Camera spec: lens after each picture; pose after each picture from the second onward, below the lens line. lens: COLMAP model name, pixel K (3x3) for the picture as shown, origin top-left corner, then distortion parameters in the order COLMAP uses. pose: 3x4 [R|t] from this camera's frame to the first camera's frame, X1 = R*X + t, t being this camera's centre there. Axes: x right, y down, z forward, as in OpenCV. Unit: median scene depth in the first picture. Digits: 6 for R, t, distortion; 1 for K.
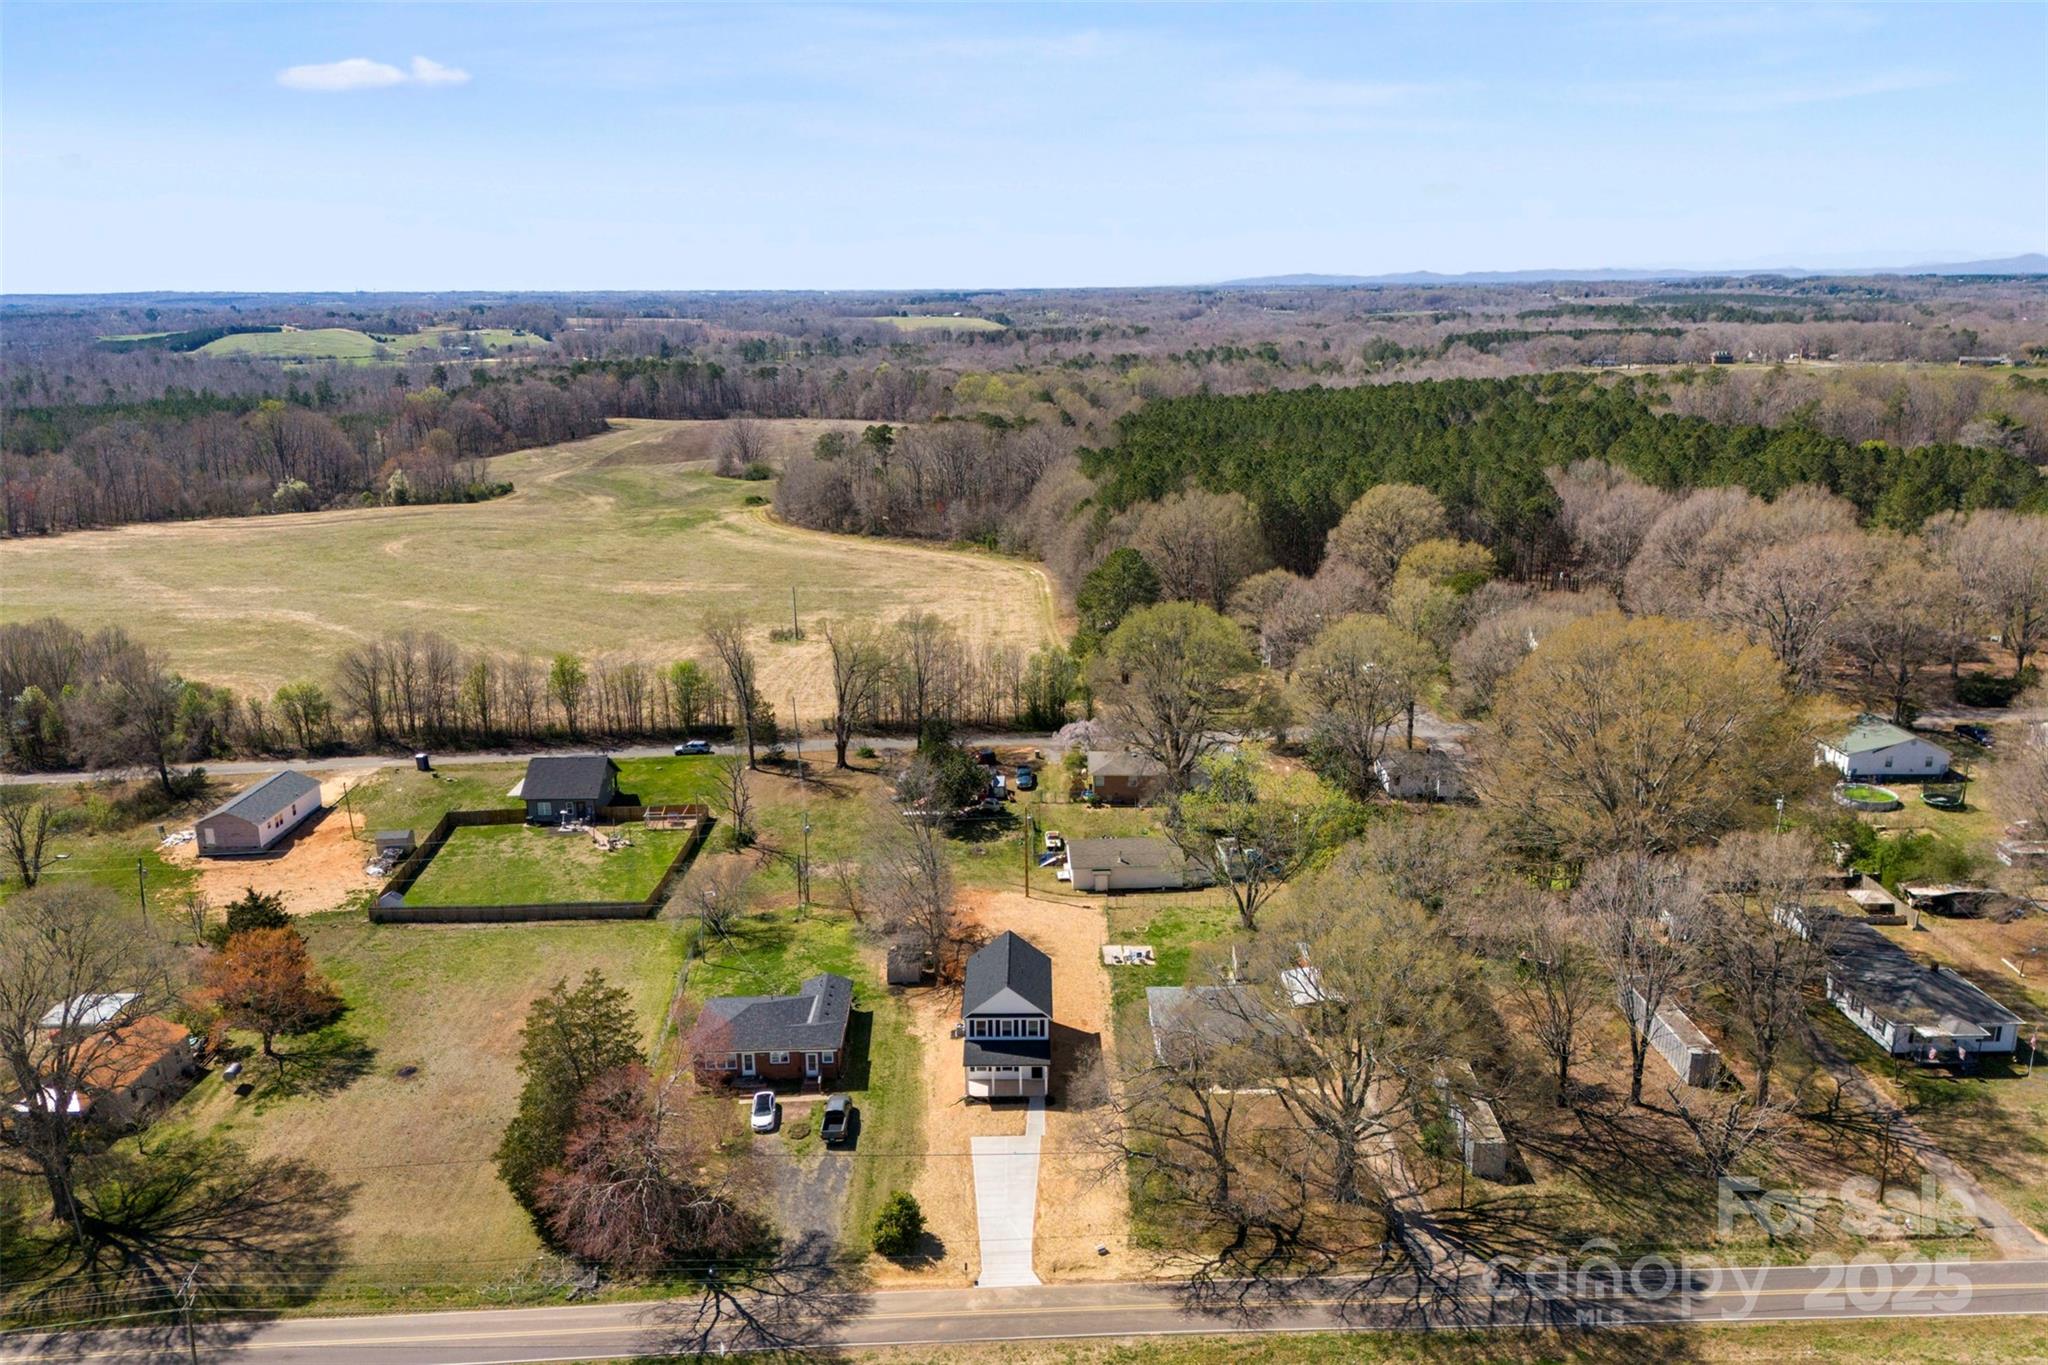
lens RADIAL K [[1496.8, 0, 1024.0], [0, 1496.8, 682.5], [0, 0, 1]] dist [0.078436, -0.084861]
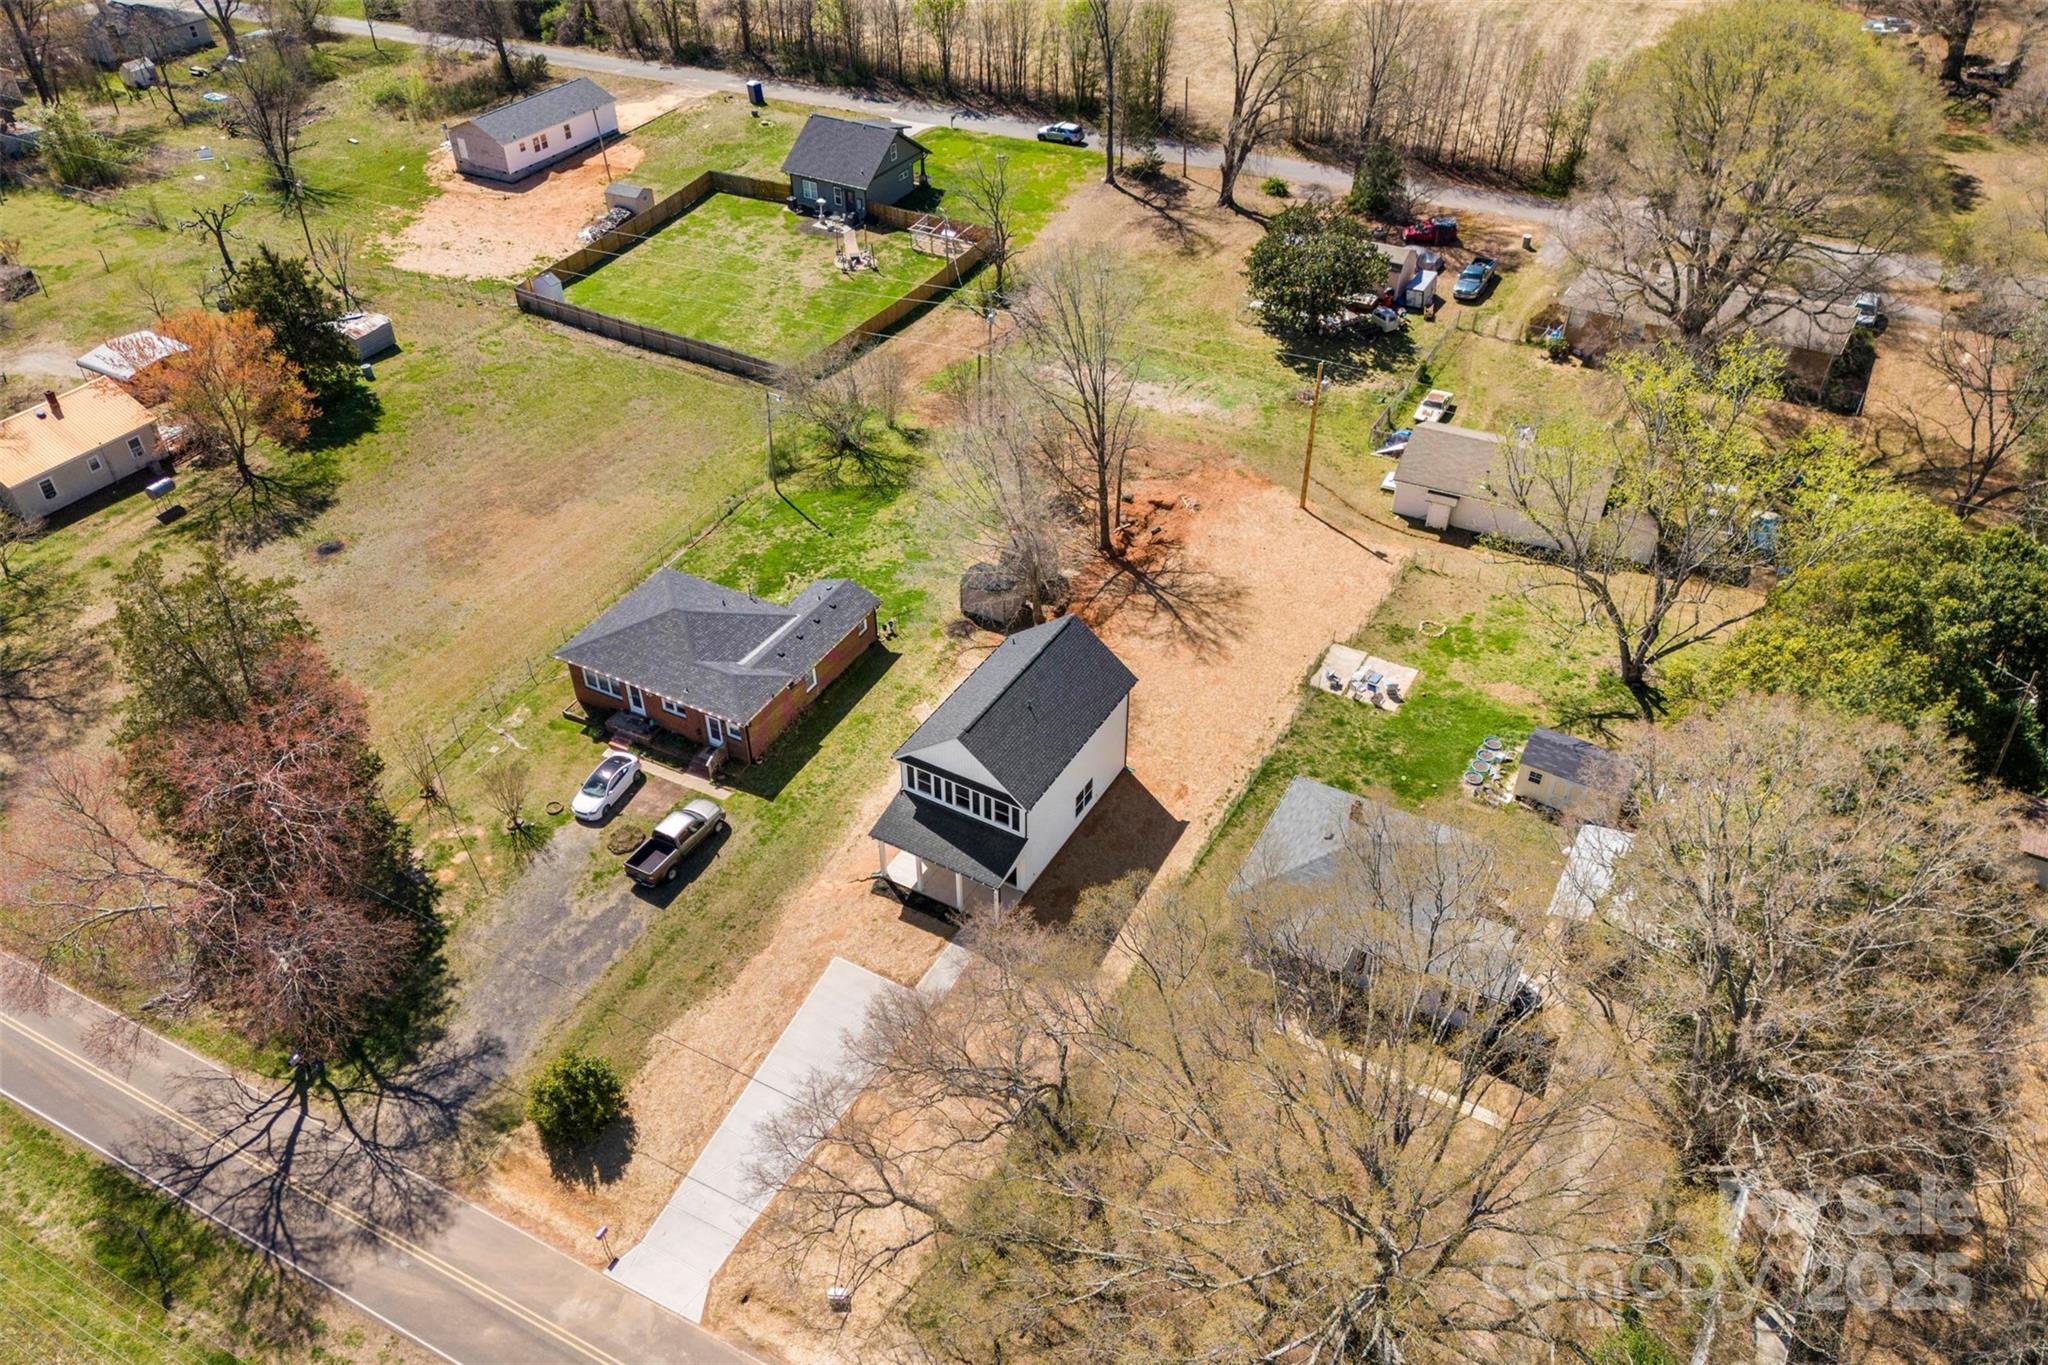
lens RADIAL K [[1496.8, 0, 1024.0], [0, 1496.8, 682.5], [0, 0, 1]] dist [0.078436, -0.084861]
pose [[0.868424, 0.312133, -0.385243, 0.160163], [-0.128609, 0.892191, 0.432961, -0.041952], [0.478852, -0.326448, 0.814943, 0.425977]]
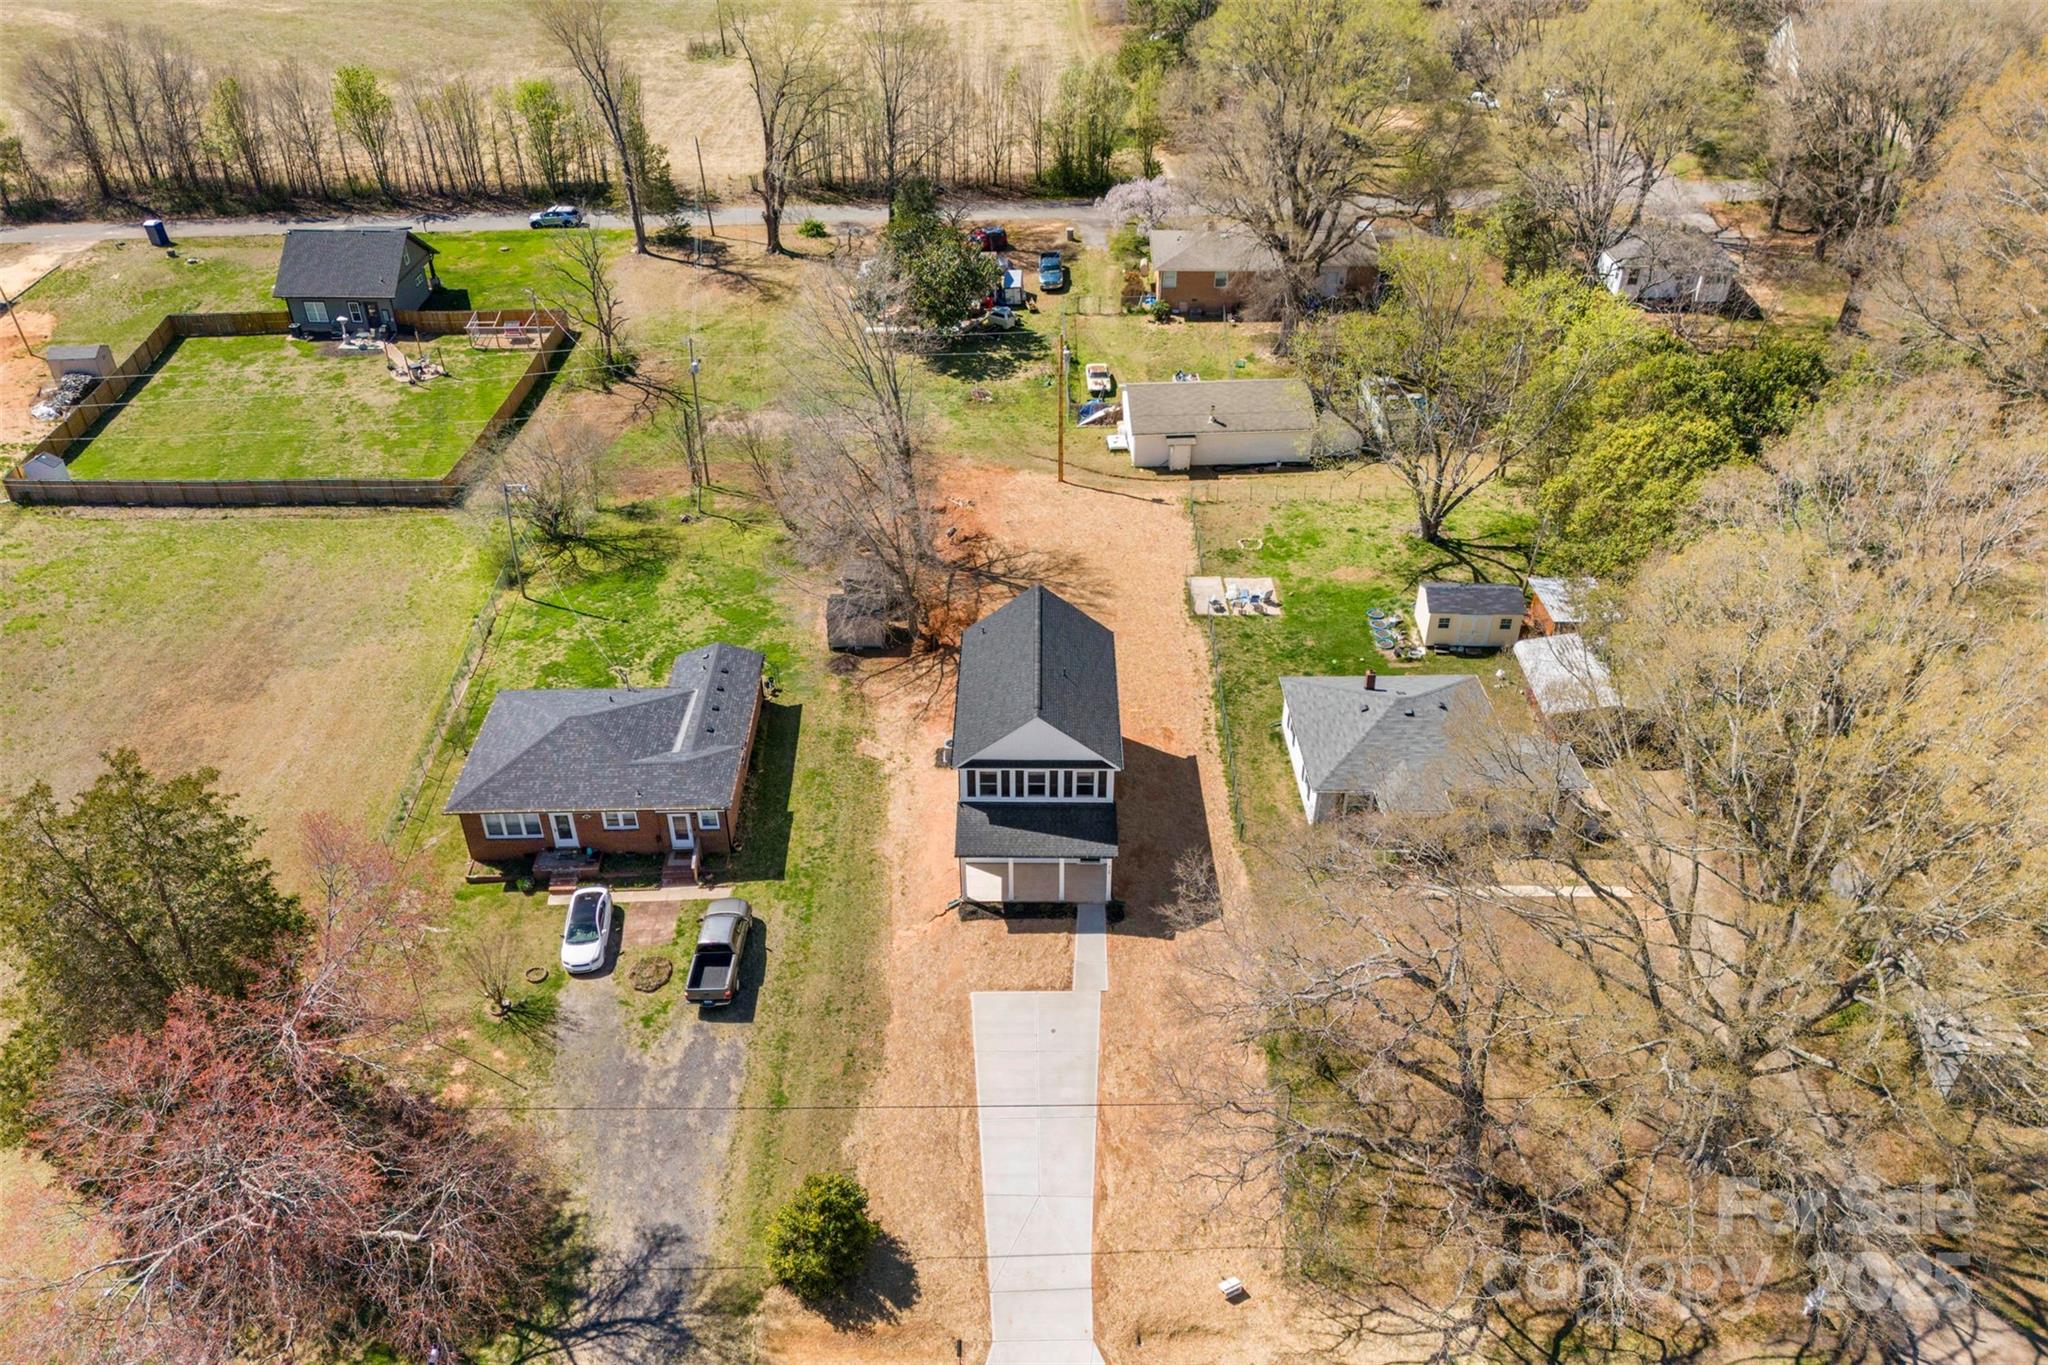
lens RADIAL K [[1496.8, 0, 1024.0], [0, 1496.8, 682.5], [0, 0, 1]] dist [0.078436, -0.084861]
pose [[0.999973, 0.007342, -0.000765, -0.011863], [-0.006653, 0.941342, 0.337389, 0.012565], [0.003197, -0.337375, 0.941365, 0.385168]]
